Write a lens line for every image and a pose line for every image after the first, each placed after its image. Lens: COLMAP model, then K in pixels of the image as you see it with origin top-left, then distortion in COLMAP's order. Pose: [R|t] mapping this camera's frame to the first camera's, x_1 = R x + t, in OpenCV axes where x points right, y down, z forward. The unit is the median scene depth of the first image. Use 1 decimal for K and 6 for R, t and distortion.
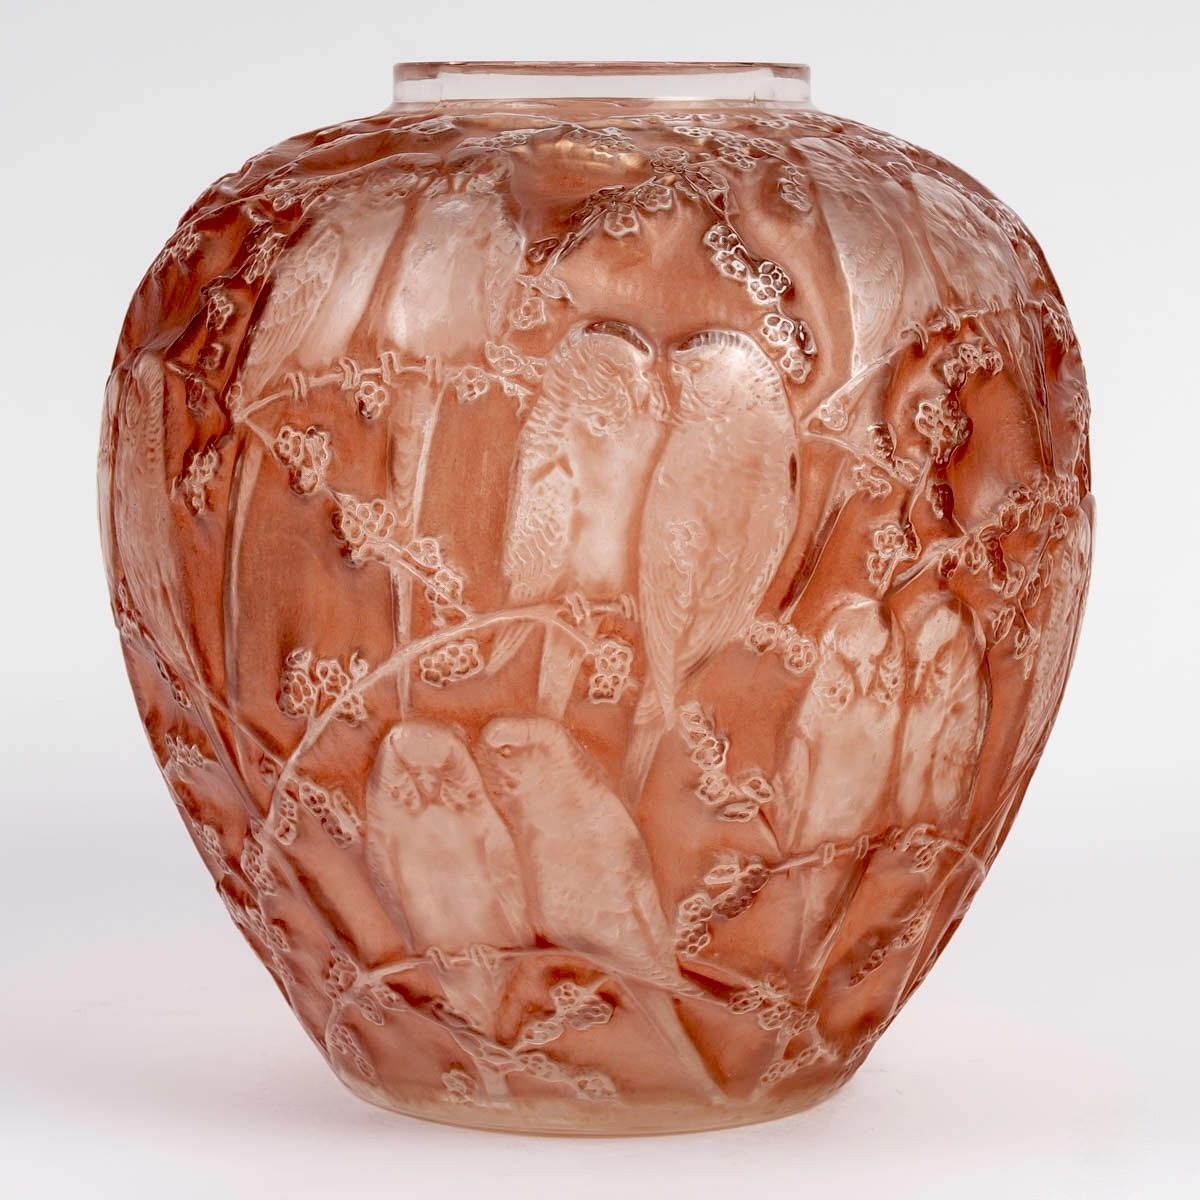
lens RADIAL K [[4043.2, 0, 596.7], [0, 4043.2, 601.1], [0, 0, 1]] dist [-0.168376, 0.000000]
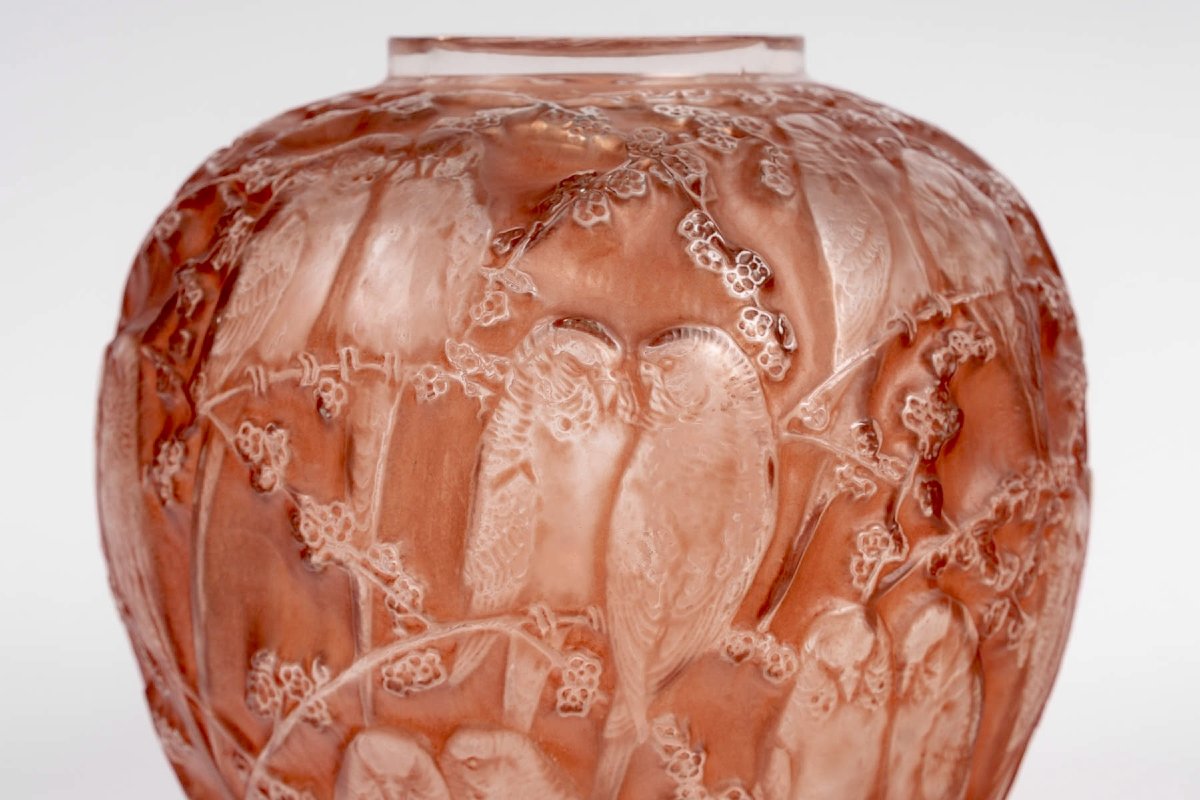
lens RADIAL K [[2714.3, 0, 607.7], [0, 2714.3, 397.7], [0, 0, 1]] dist [0.070030, 0.000000]
pose [[0.998836, 0.000073, -0.048241, 0.040374], [0.000524, 0.999923, 0.012359, -0.056914], [0.048239, -0.012370, 0.998759, 0.355970]]
